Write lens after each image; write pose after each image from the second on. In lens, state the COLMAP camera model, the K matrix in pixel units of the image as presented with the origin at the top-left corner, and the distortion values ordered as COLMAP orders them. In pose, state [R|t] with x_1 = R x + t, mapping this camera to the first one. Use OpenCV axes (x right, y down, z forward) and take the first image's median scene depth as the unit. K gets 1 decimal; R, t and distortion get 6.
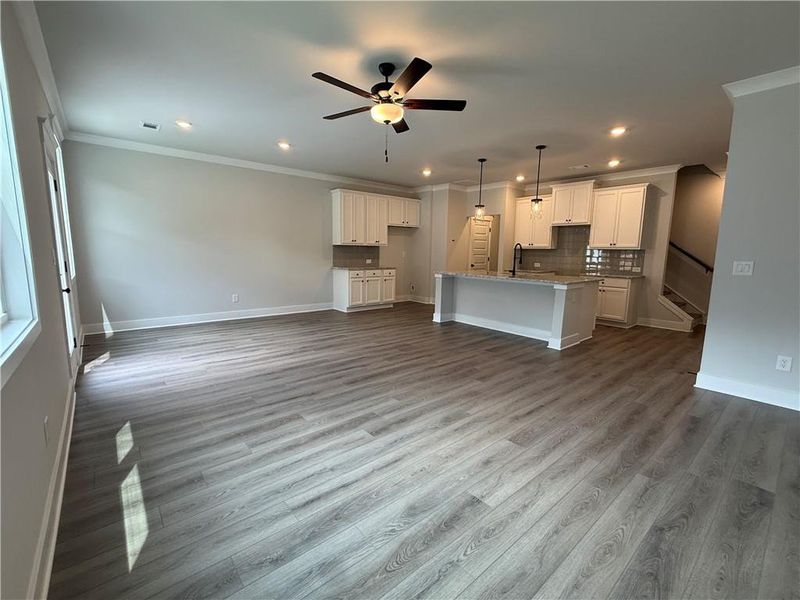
lens RADIAL K [[351.2, 0, 400.0], [0, 351.2, 300.0], [0, 0, 1]] dist [-0.000665, 0.000184]
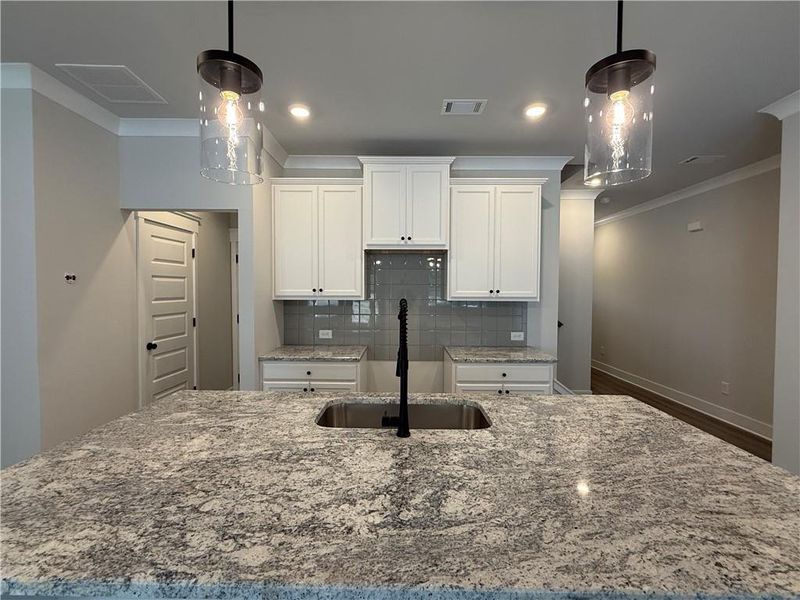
lens RADIAL K [[351.2, 0, 400.0], [0, 351.2, 300.0], [0, 0, 1]] dist [-0.000665, 0.000184]
pose [[0.655327, -0.035377, 0.754516, 0.142701], [0.108679, 0.992925, -0.047837, -0.138713], [-0.747486, 0.113349, 0.654536, 0.782683]]
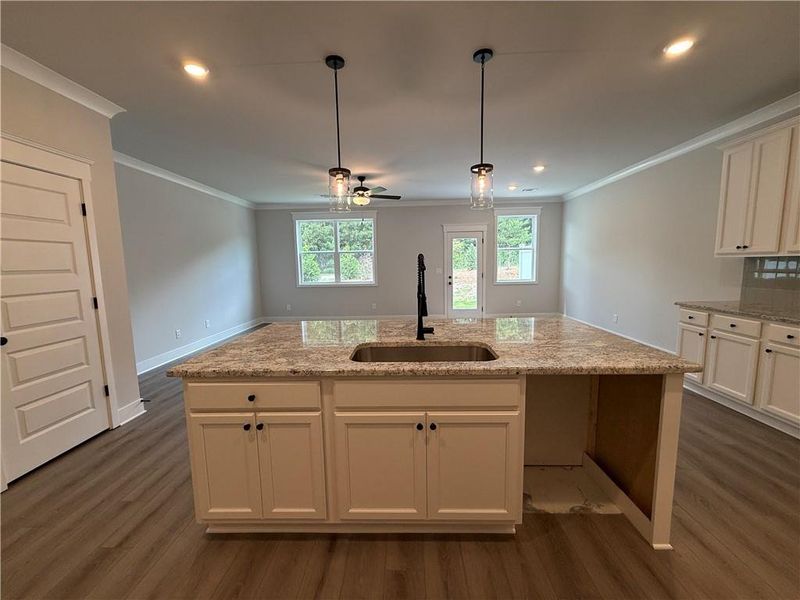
lens RADIAL K [[318.3, 0, 400.0], [0, 318.3, 300.0], [0, 0, 1]] dist [0.001412, 0.000528]
pose [[-0.671902, 0.081812, -0.736107, 0.542794], [-0.093409, 0.976584, 0.193800, -0.163824], [0.734726, 0.198974, -0.648527, 1.110886]]
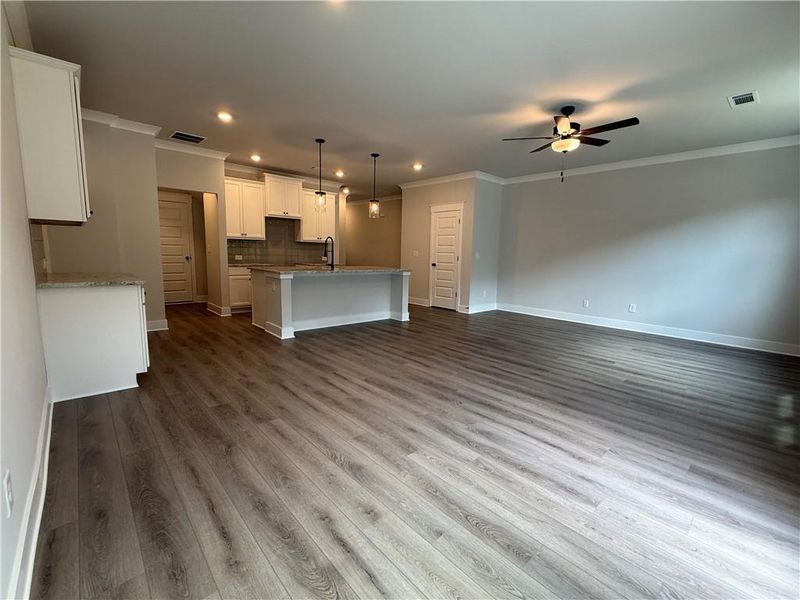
lens RADIAL K [[351.2, 0, 400.0], [0, 351.2, 300.0], [0, 0, 1]] dist [-0.000665, 0.000184]
pose [[-0.035460, -0.152980, 0.987593, -0.637660], [0.111002, 0.981497, 0.156021, -0.109616], [-0.993187, 0.115158, -0.017823, 0.778745]]
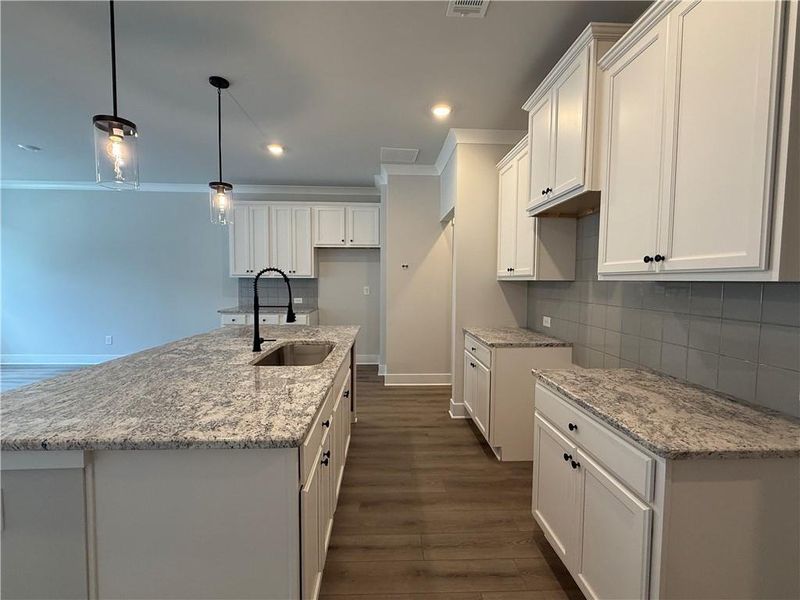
lens RADIAL K [[351.2, 0, 400.0], [0, 351.2, 300.0], [0, 0, 1]] dist [-0.000665, 0.000184]
pose [[0.790053, 0.025773, -0.612497, 0.622357], [-0.080803, 0.994777, -0.062369, -0.107175], [0.607690, 0.098766, 0.788009, 0.738720]]
